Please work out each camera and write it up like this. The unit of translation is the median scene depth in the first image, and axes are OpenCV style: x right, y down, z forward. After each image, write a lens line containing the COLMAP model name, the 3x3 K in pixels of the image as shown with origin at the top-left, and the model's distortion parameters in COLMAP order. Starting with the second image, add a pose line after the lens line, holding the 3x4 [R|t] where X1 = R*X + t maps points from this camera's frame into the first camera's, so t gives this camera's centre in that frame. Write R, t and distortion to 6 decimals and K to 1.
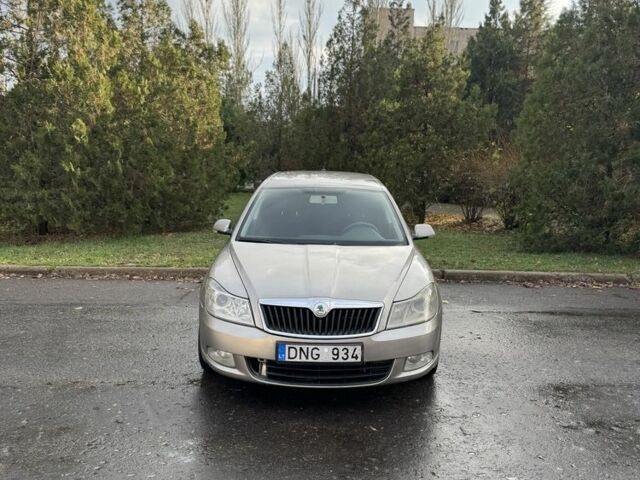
lens RADIAL K [[614.1, 0, 323.4], [0, 614.1, 240.5], [0, 0, 1]] dist [0.139567, -0.207539]
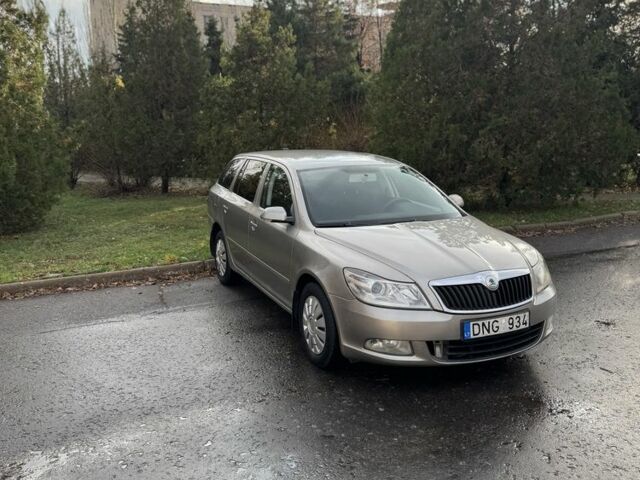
lens RADIAL K [[614.1, 0, 323.4], [0, 614.1, 240.5], [0, 0, 1]] dist [0.139567, -0.207539]
pose [[0.910494, -0.111549, 0.398193, -0.640975], [0.097063, 0.993677, 0.056426, -0.040178], [-0.401970, -0.012725, 0.915564, 0.176359]]
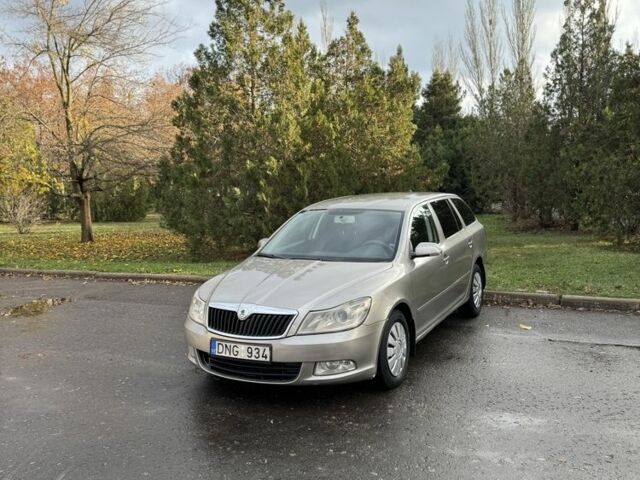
lens RADIAL K [[614.3, 0, 320.0], [0, 614.3, 240.0], [0, 0, 1]] dist [0.166512, -0.311159]
pose [[0.867286, 0.000938, -0.497809, 0.691034], [-0.019869, 0.999267, -0.032733, 0.008507], [0.497414, 0.038280, 0.866668, 0.050573]]
